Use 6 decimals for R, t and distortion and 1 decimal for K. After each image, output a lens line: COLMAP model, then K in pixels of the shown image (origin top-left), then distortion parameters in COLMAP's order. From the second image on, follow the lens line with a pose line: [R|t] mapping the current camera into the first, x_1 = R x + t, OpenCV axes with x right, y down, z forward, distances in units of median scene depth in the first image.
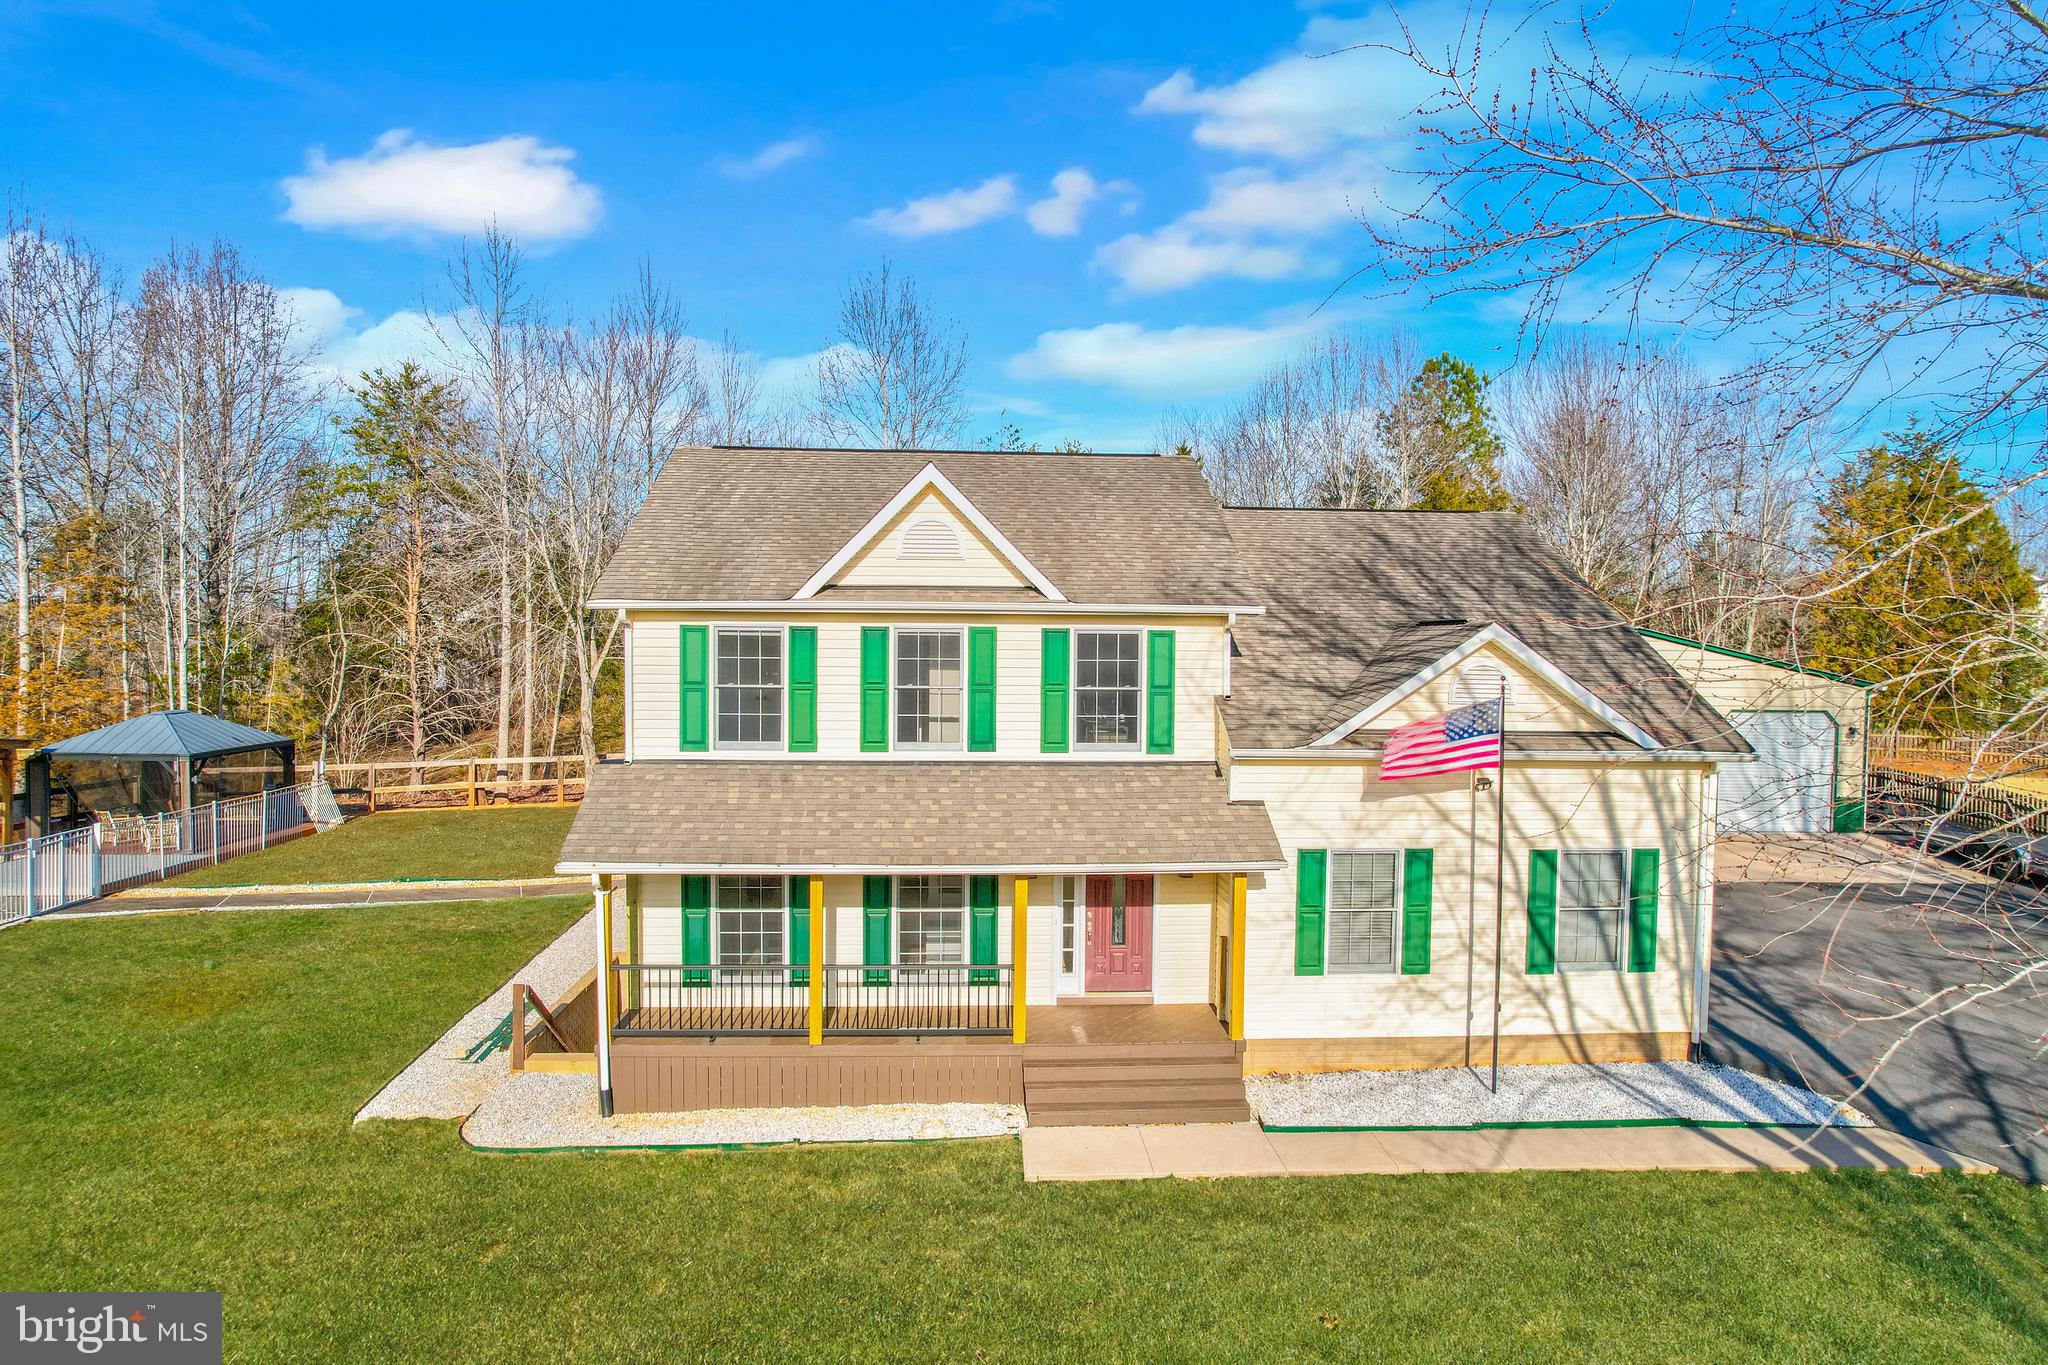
lens RADIAL K [[1302.9, 0, 1028.9], [0, 1302.9, 691.1], [0, 0, 1]] dist [-0.078666, 0.072145]
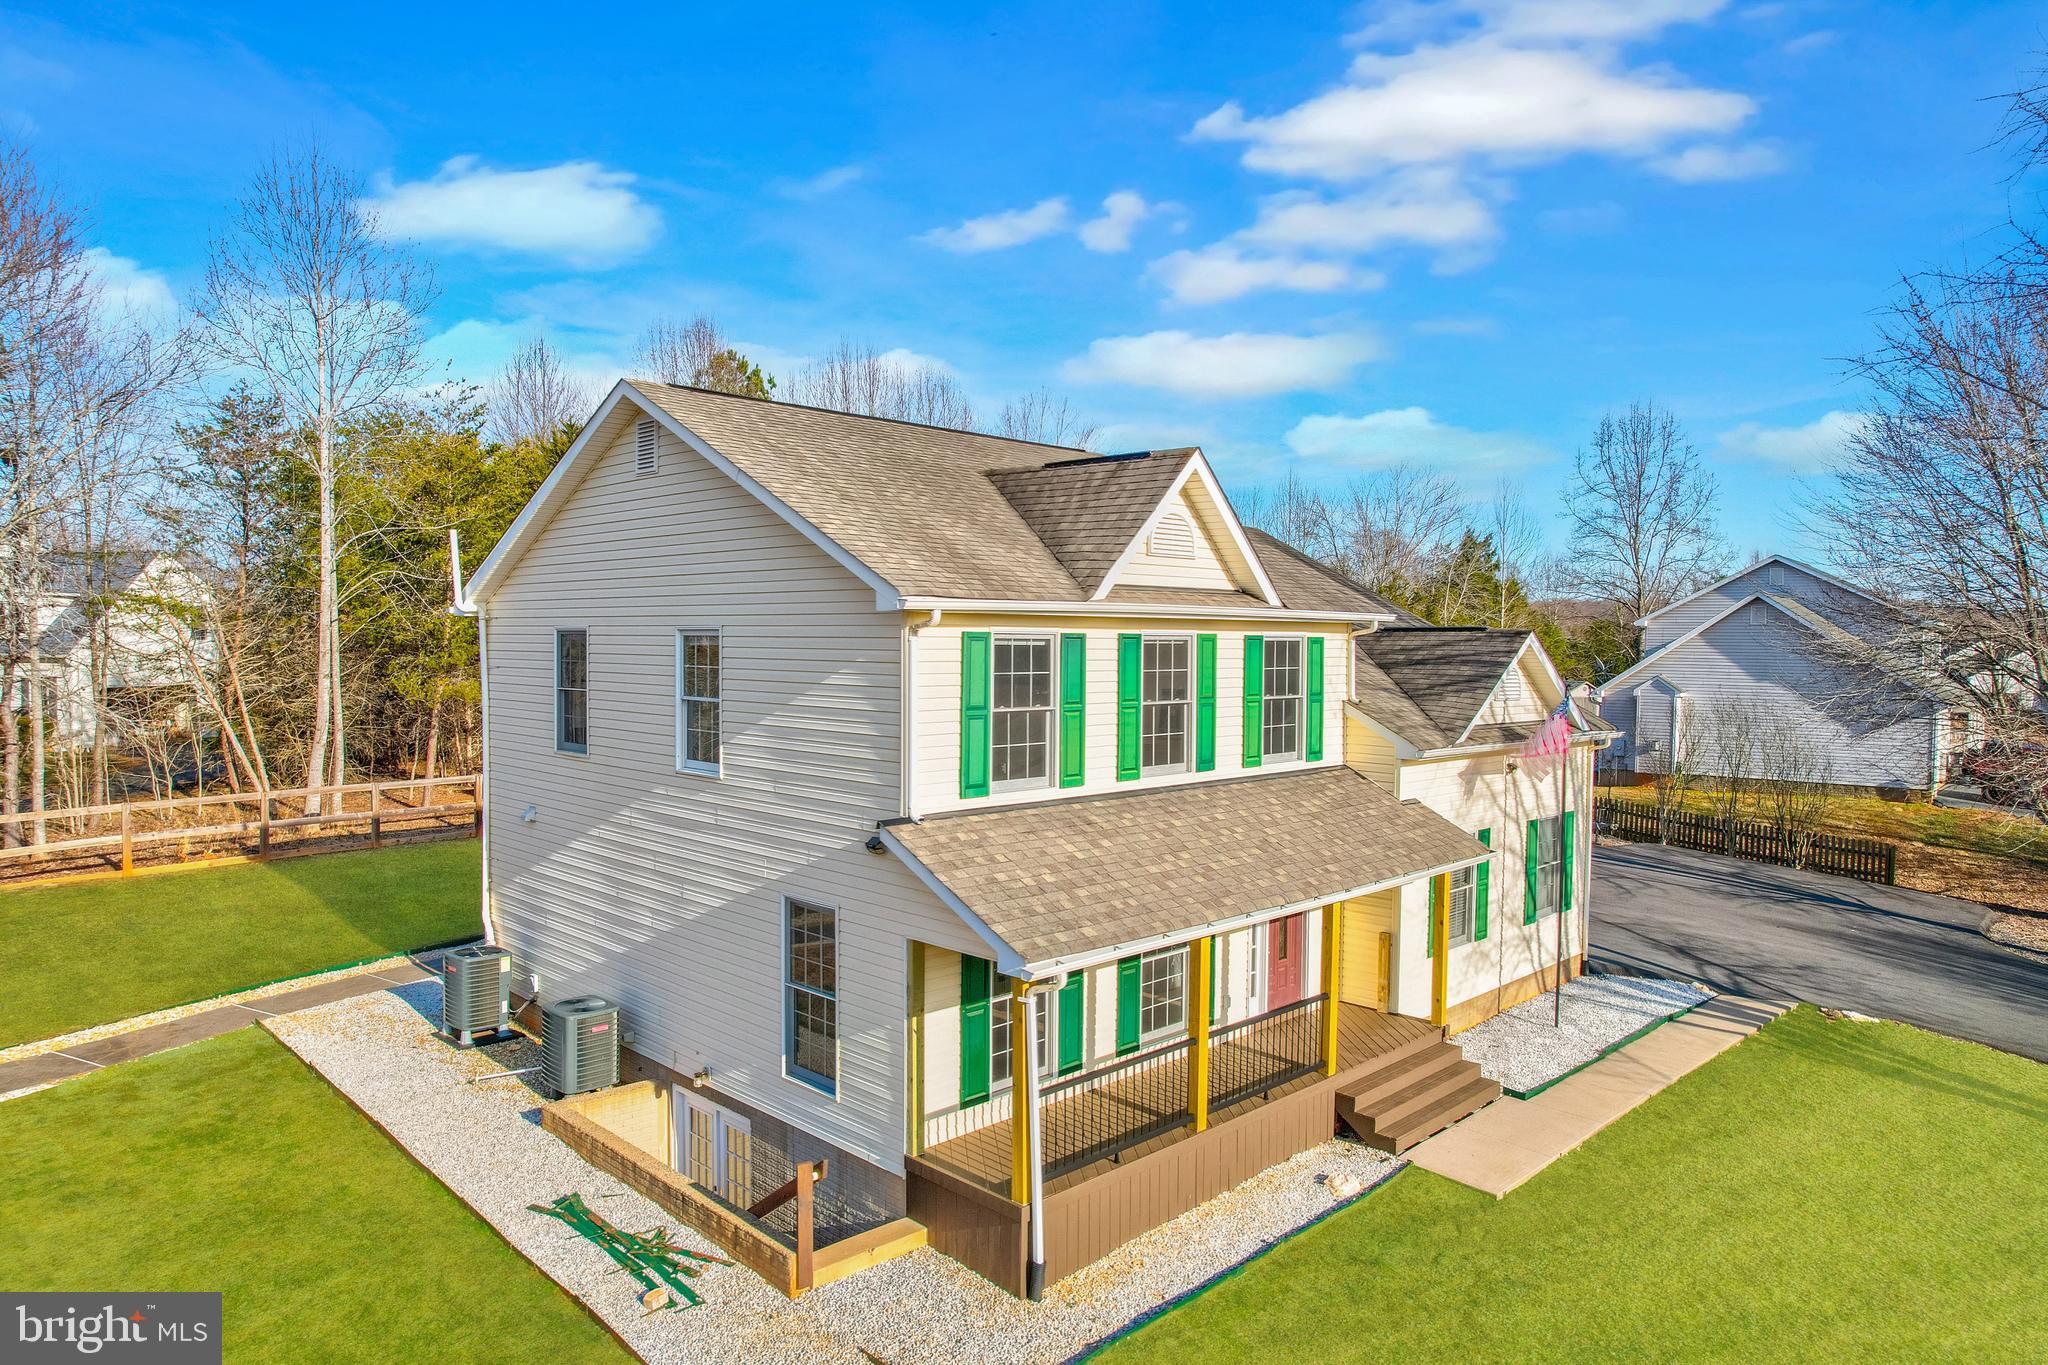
lens RADIAL K [[1302.9, 0, 1028.9], [0, 1302.9, 691.1], [0, 0, 1]] dist [-0.078666, 0.072145]
pose [[0.749365, -0.028523, 0.661543, -0.735003], [0.025633, 0.999573, 0.014062, -0.025670], [-0.661661, 0.006419, 0.749776, 0.406378]]
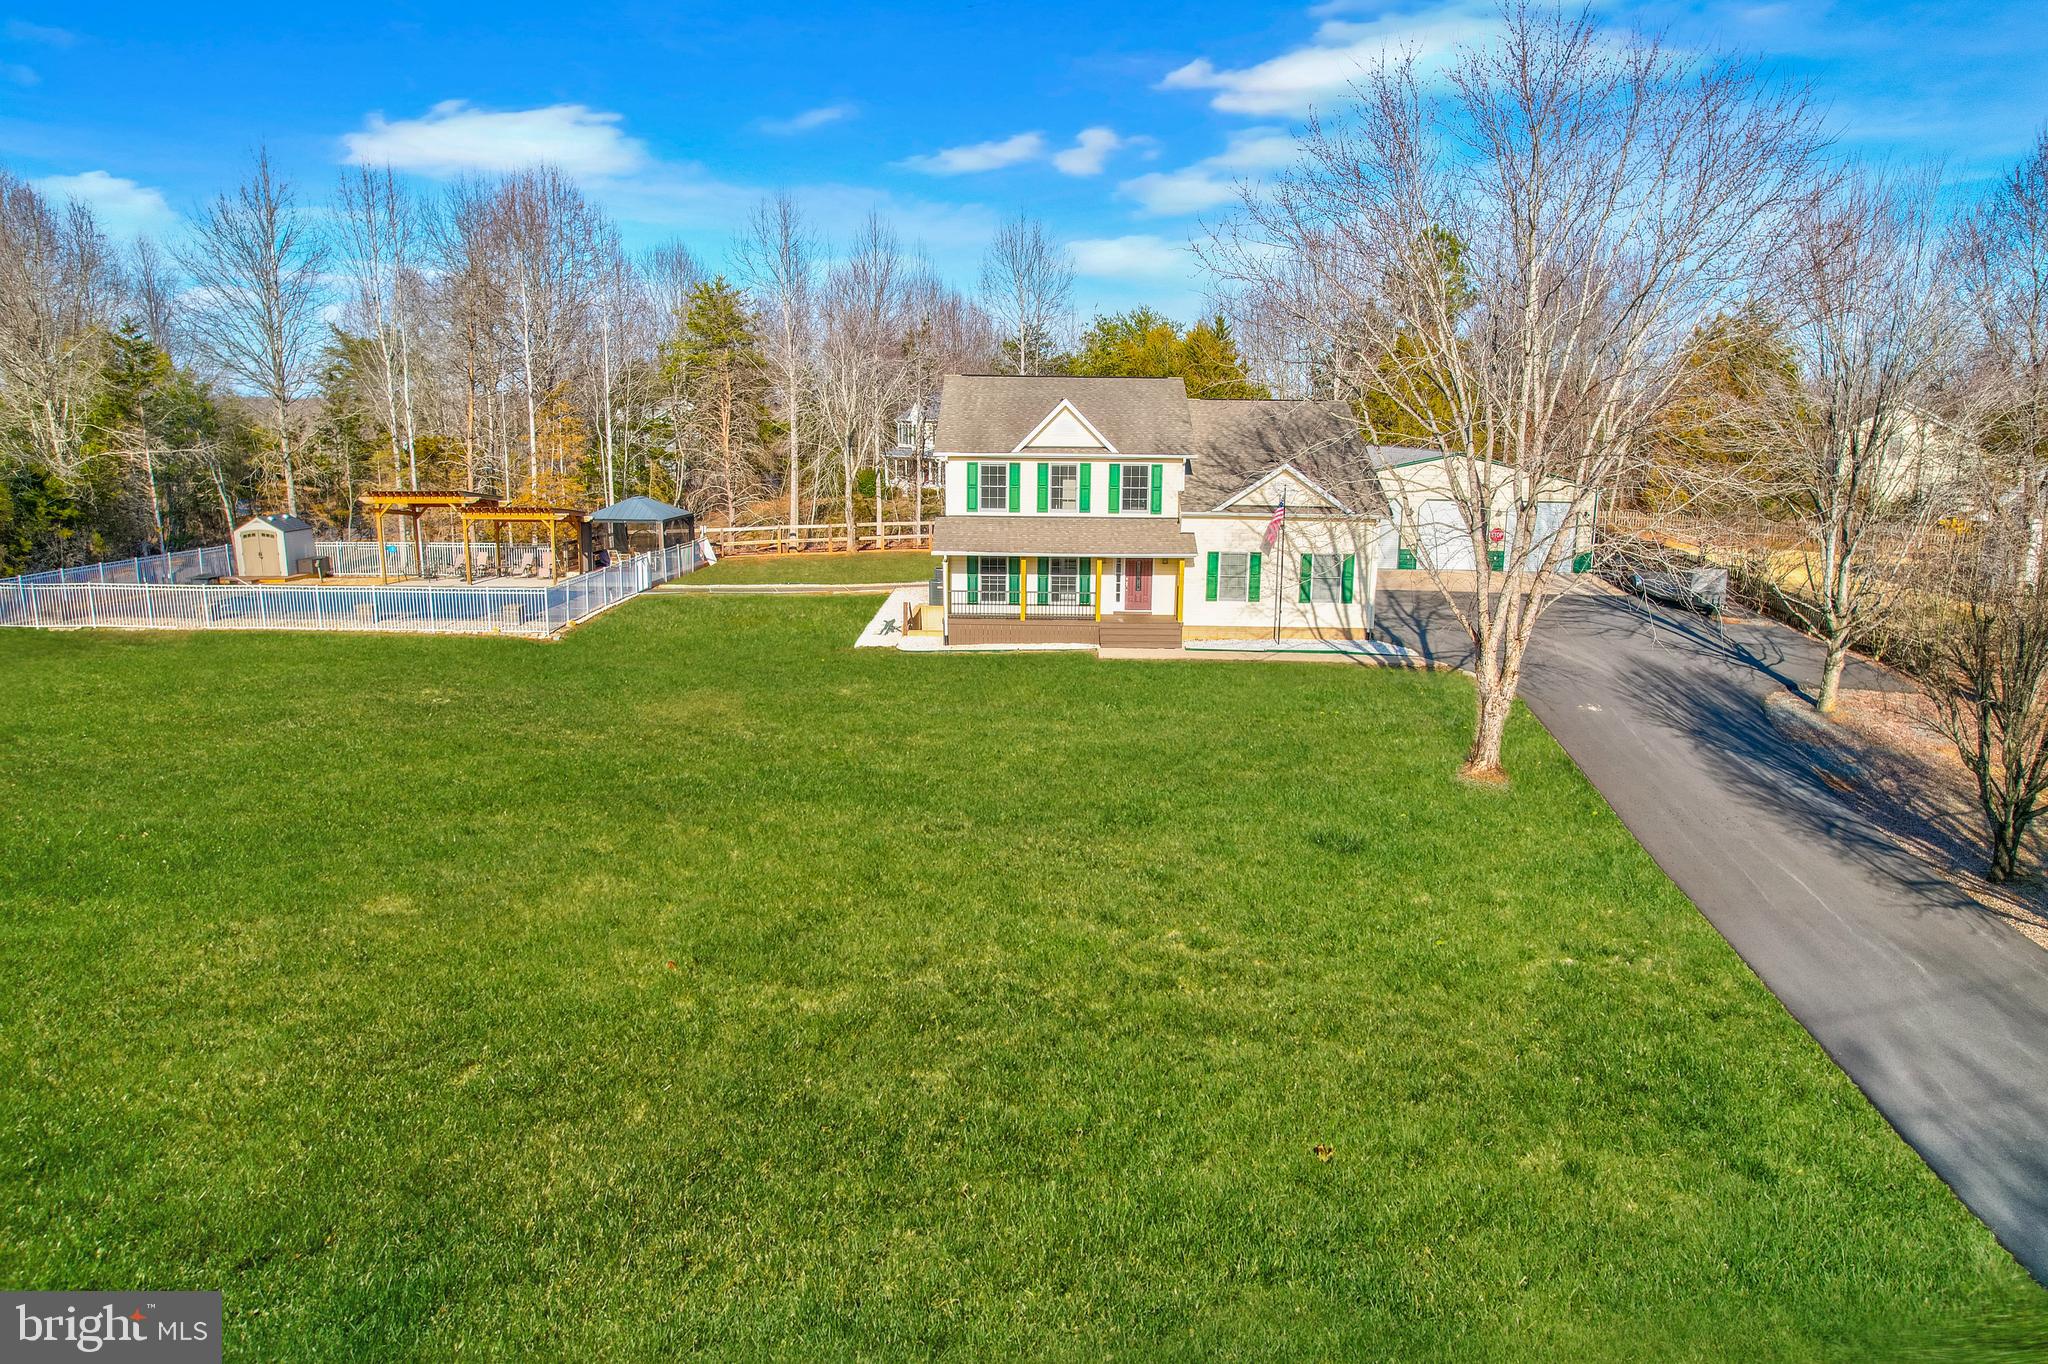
lens RADIAL K [[1302.9, 0, 1028.9], [0, 1302.9, 690.6], [0, 0, 1]] dist [-0.078666, 0.072145]
pose [[0.997549, 0.015962, -0.068134, 0.033765], [-0.004927, 0.987242, 0.159149, -0.014410], [0.069805, -0.158423, 0.984901, -1.570737]]
